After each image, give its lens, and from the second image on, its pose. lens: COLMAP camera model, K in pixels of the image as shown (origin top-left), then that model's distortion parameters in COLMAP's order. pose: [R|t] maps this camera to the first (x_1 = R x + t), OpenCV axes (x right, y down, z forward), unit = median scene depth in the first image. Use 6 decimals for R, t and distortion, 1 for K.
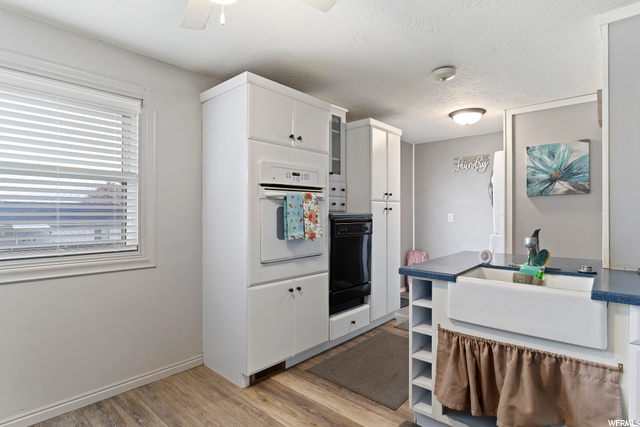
lens RADIAL K [[337.3, 0, 318.8], [0, 337.3, 210.6], [0, 0, 1]] dist [-0.019870, -0.000224]
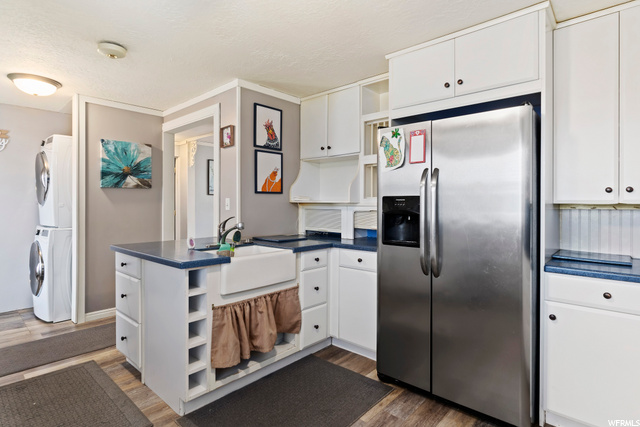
lens RADIAL K [[336.3, 0, 320.5], [0, 336.3, 204.9], [0, 0, 1]] dist [-0.000530, -0.000218]
pose [[0.000875, -0.005784, 0.999983, -0.449122], [-0.010485, 0.999928, 0.005793, -0.003993], [-0.999945, -0.010490, 0.000814, 0.371787]]
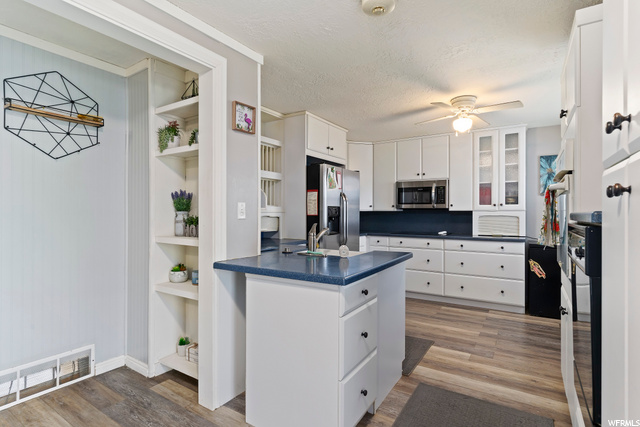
lens RADIAL K [[321.6, 0, 320.0], [0, 321.6, 213.5], [0, 0, 1]] dist [0.000086, 0.000040]
pose [[-0.988157, -0.002012, -0.153432, 0.493977], [-0.001448, 0.999992, -0.003787, 0.011159], [0.153439, -0.003520, -0.988152, 1.366332]]
